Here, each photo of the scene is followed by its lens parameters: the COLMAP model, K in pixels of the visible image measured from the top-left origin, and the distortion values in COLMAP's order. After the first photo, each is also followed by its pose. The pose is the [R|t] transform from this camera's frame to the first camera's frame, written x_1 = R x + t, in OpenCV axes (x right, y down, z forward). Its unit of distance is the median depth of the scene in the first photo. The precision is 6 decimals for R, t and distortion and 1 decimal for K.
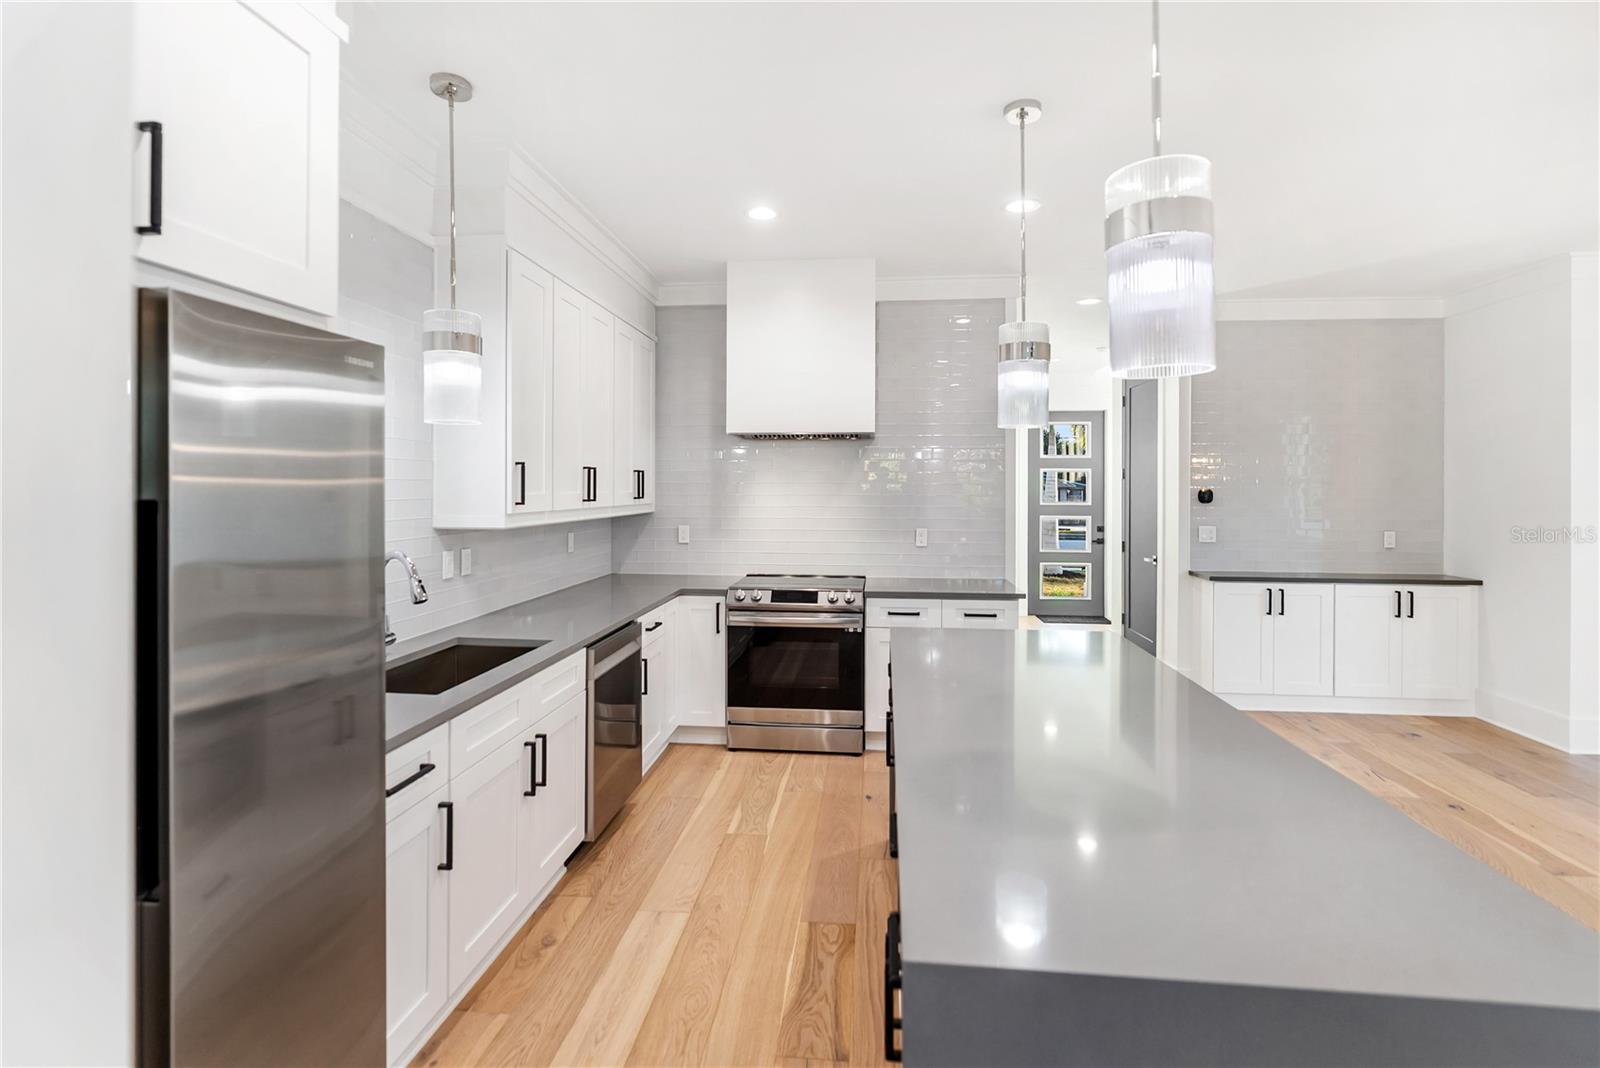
lens RADIAL K [[734.9, 0, 809.6], [0, 734.9, 490.3], [0, 0, 1]] dist [-0.001261, -0.000106]
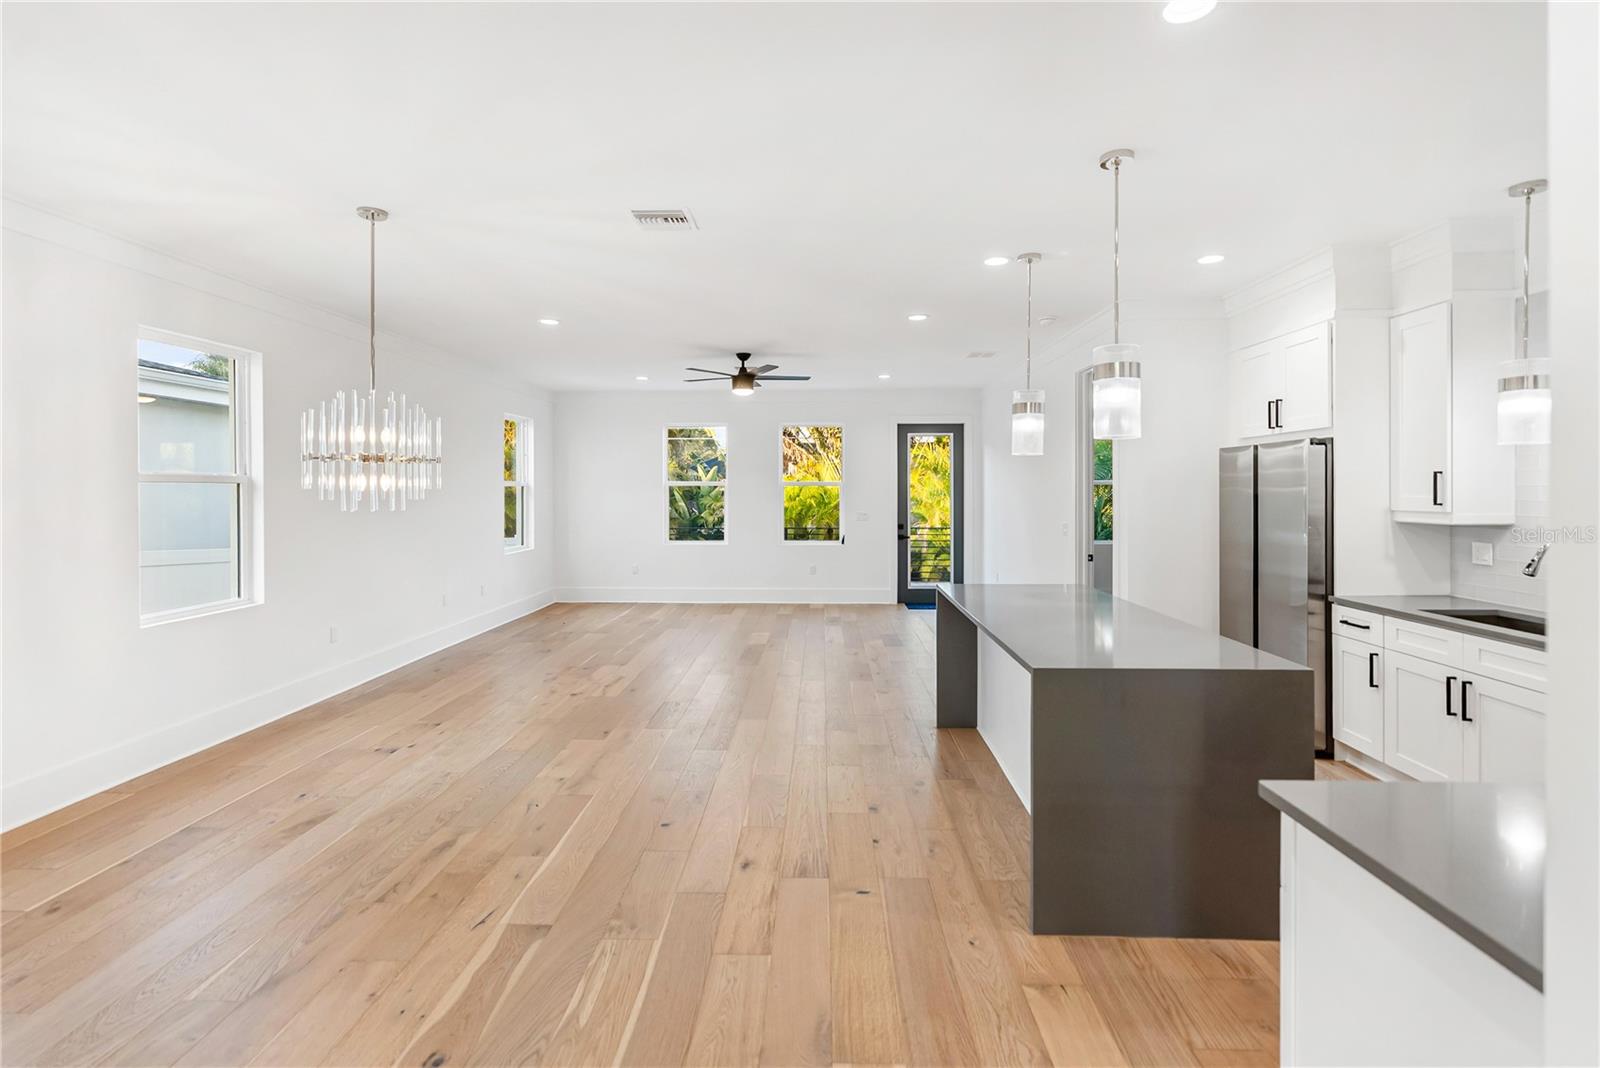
lens RADIAL K [[739.7, 0, 799.3], [0, 739.7, 487.5], [0, 0, 1]] dist [-0.003760, 0.000004]
pose [[-0.997796, -0.000265, -0.066362, 0.524174], [-0.000218, 1.000000, -0.000704, -0.006518], [0.066362, -0.000688, -0.997795, 1.298556]]
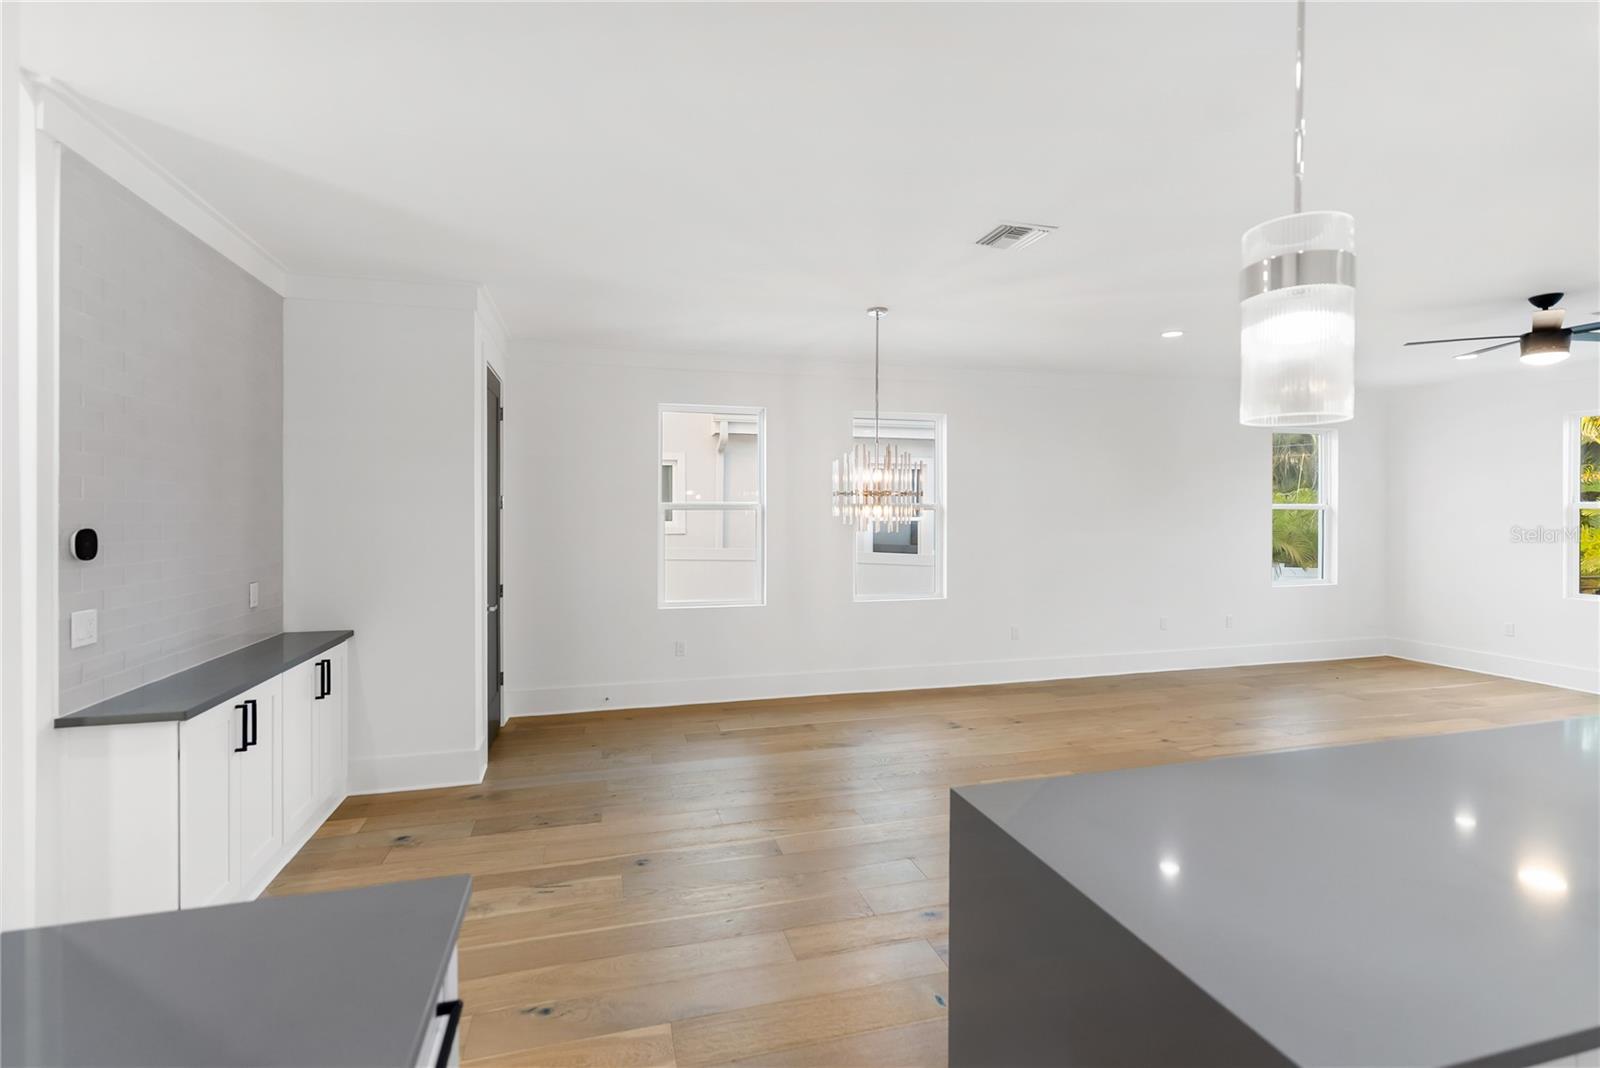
lens RADIAL K [[729.5, 0, 799.8], [0, 729.5, 513.1], [0, 0, 1]] dist [-0.002730, -0.000180]
pose [[-0.361266, -0.005296, 0.932448, -0.045561], [0.000877, 0.999982, 0.006019, -0.015819], [-0.932462, 0.002992, -0.361255, 0.940277]]
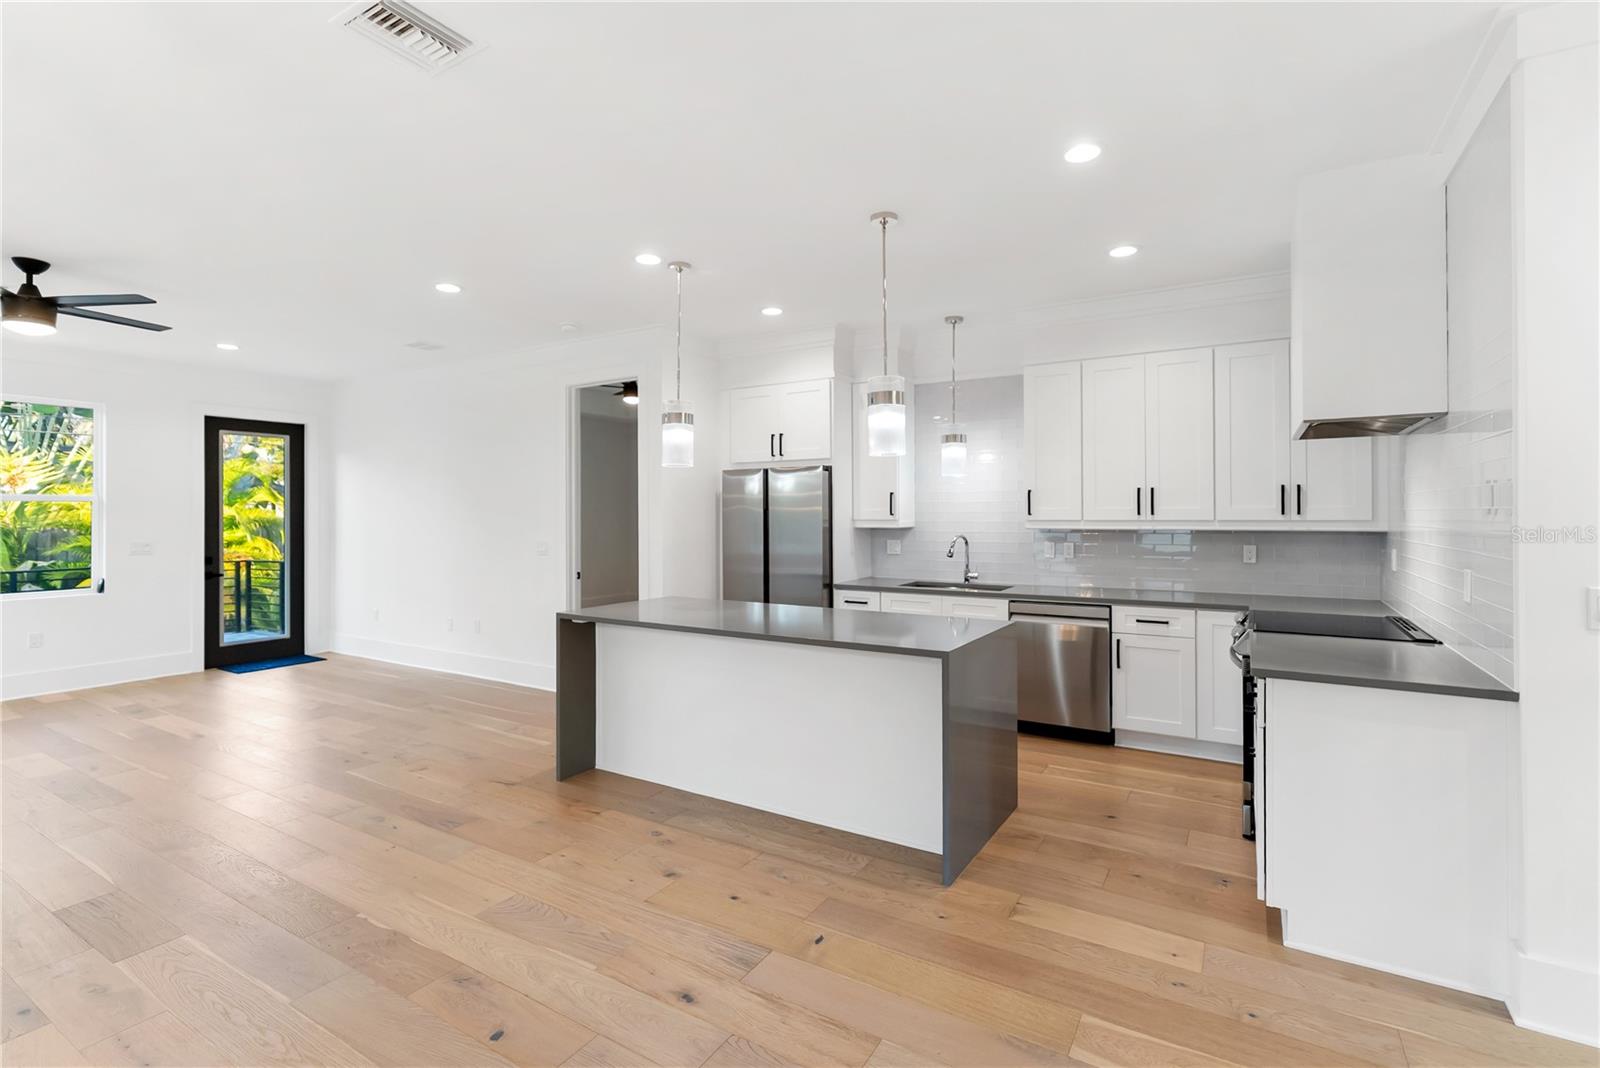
lens RADIAL K [[737.9, 0, 798.9], [0, 737.9, 511.6], [0, 0, 1]] dist [-0.003490, 0.000340]
pose [[-0.436727, -0.002589, -0.899591, 0.964098], [0.000529, 0.999995, -0.003135, 0.011754], [0.899594, -0.001845, -0.436723, 0.889688]]
